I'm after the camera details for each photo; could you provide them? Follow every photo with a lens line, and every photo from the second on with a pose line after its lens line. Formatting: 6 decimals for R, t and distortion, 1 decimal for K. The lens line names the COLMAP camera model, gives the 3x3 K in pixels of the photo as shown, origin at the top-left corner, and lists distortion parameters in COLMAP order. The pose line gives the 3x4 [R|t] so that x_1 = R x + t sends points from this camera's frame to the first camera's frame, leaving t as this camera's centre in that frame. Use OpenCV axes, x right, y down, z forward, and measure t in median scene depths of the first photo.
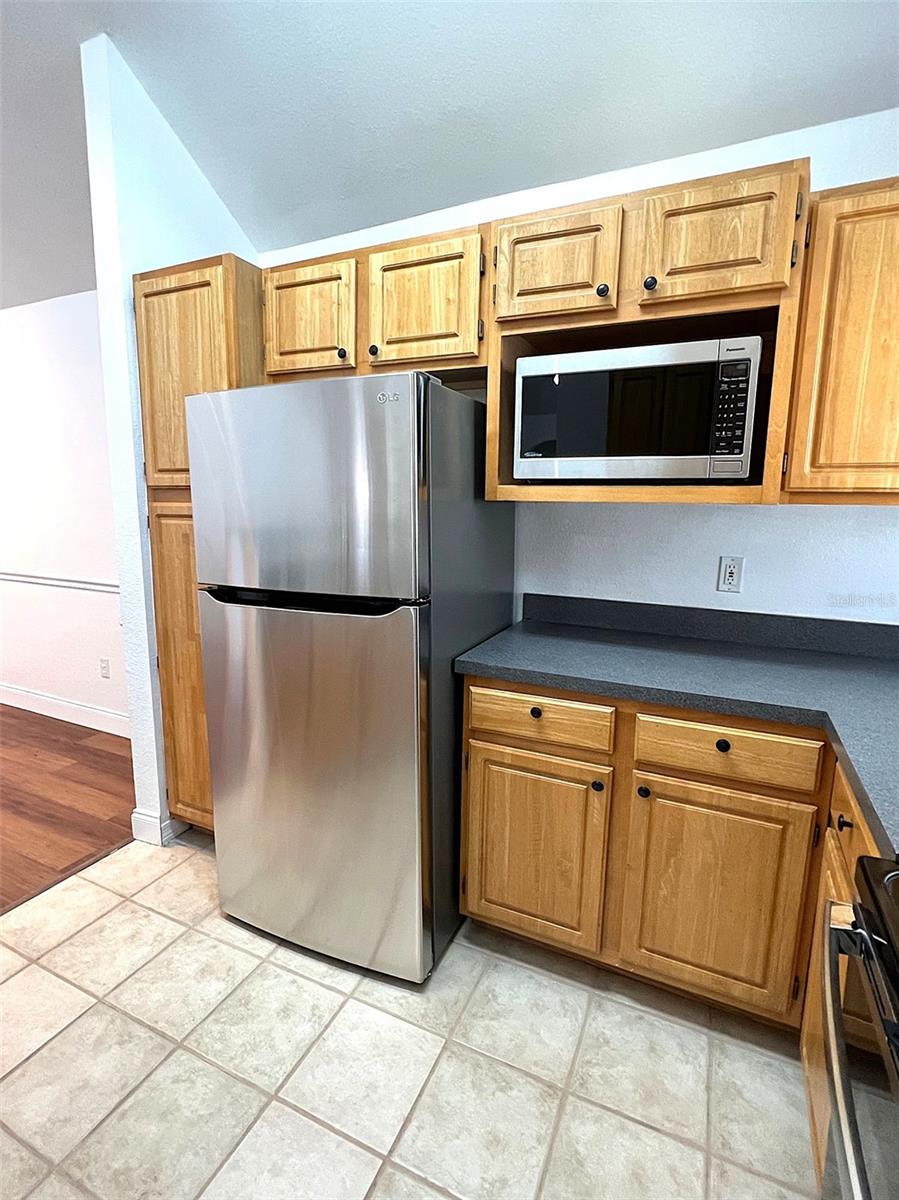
lens RADIAL K [[575.9, 0, 454.1], [0, 575.9, 595.4], [0, 0, 1]] dist [-0.002695, 0.000458]
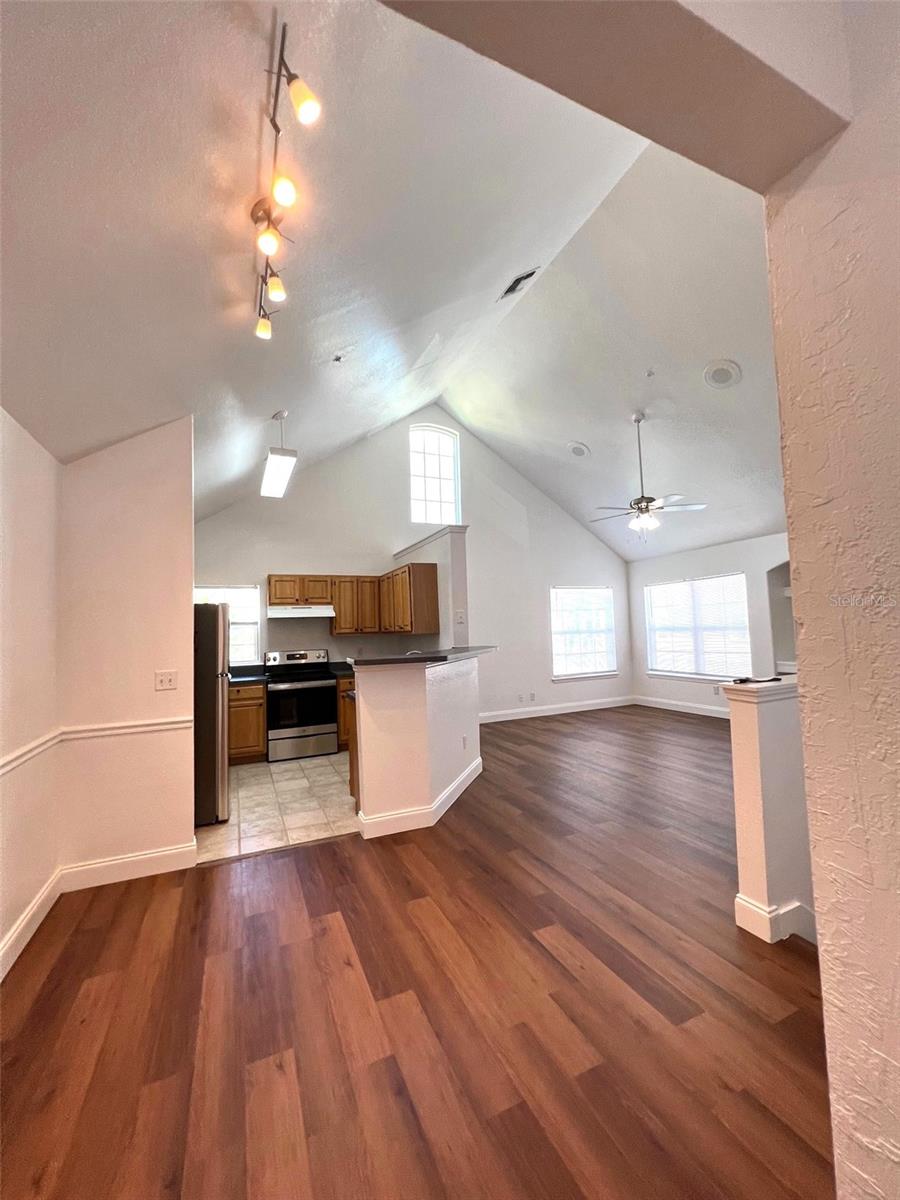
lens RADIAL K [[484.5, 0, 455.8], [0, 484.5, 597.3], [0, 0, 1]] dist [-0.004167, -0.000109]
pose [[-0.757915, 0.050880, 0.650367, -3.320377], [0.121291, 0.990561, 0.063854, -0.471910], [-0.640979, 0.127280, -0.756932, 2.452329]]
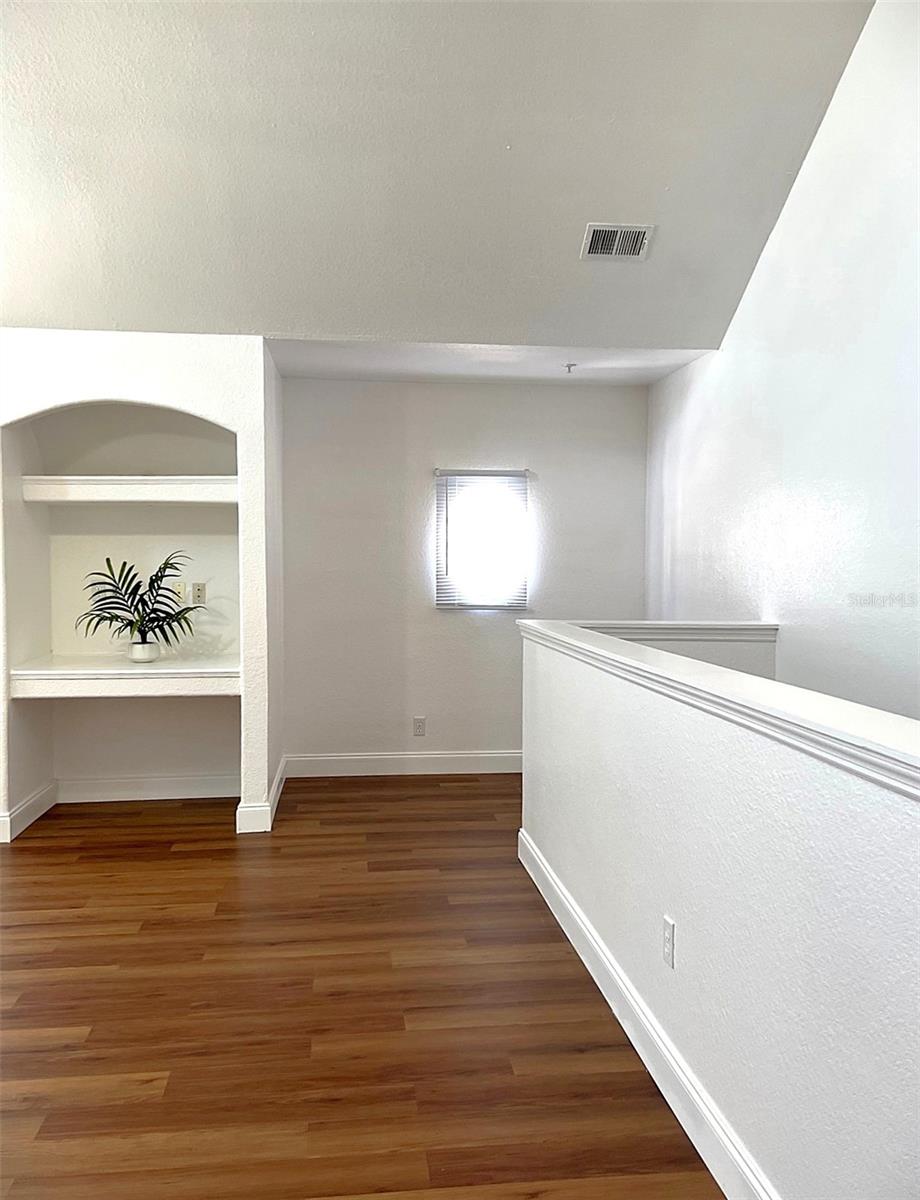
lens RADIAL K [[1025.1, 0, 460.8], [0, 1025.1, 601.6], [0, 0, 1]] dist [0.038819, -0.031766]
pose [[-0.851709, 0.004835, -0.523992, -2.054692], [-0.095219, 0.981882, 0.163832, -0.209005], [0.515290, 0.189431, -0.835818, 0.971337]]
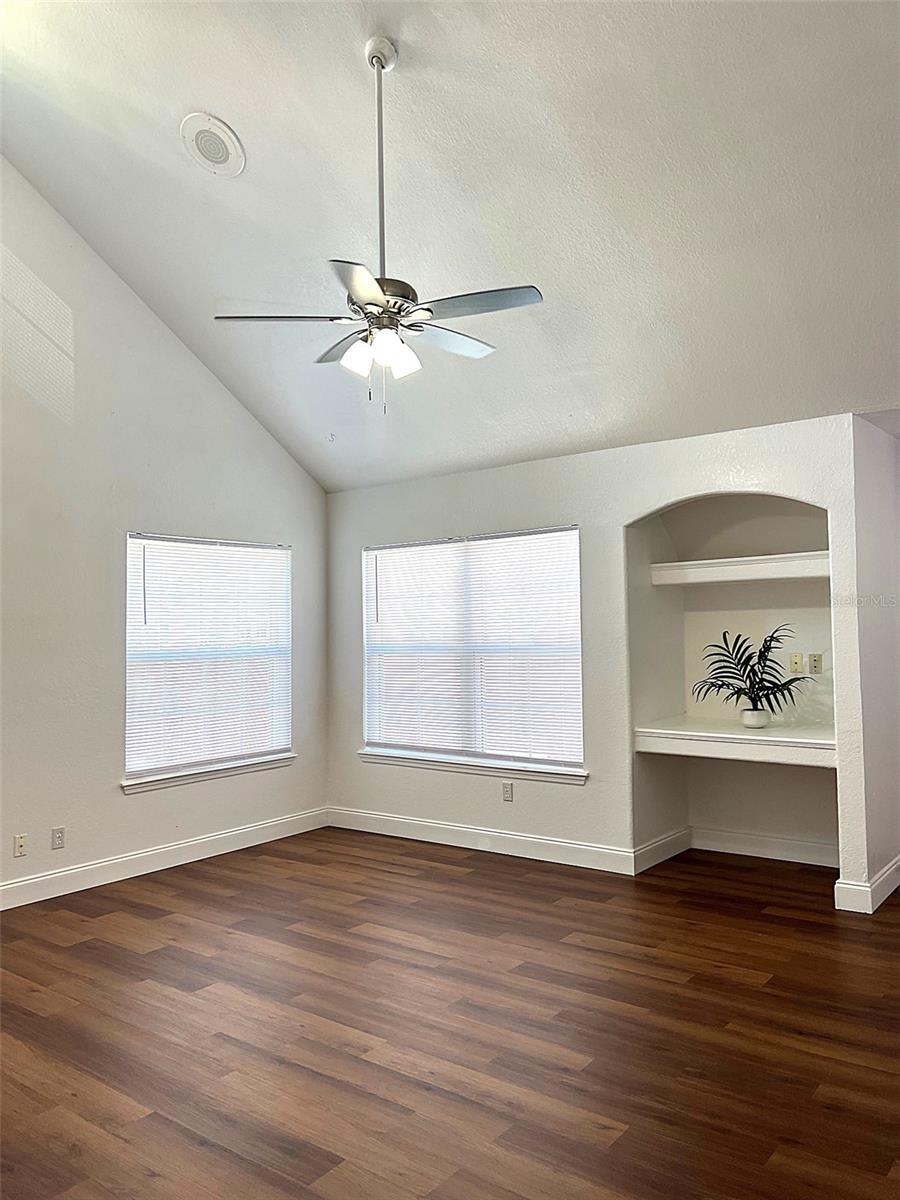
lens RADIAL K [[903.2, 0, 453.4], [0, 903.2, 589.5], [0, 0, 1]] dist [0.036399, -0.030159]
pose [[-0.975420, 0.008249, 0.220199, -2.705130], [0.032904, 0.993548, 0.108533, -0.236731], [-0.217883, 0.113111, -0.969398, 0.938060]]
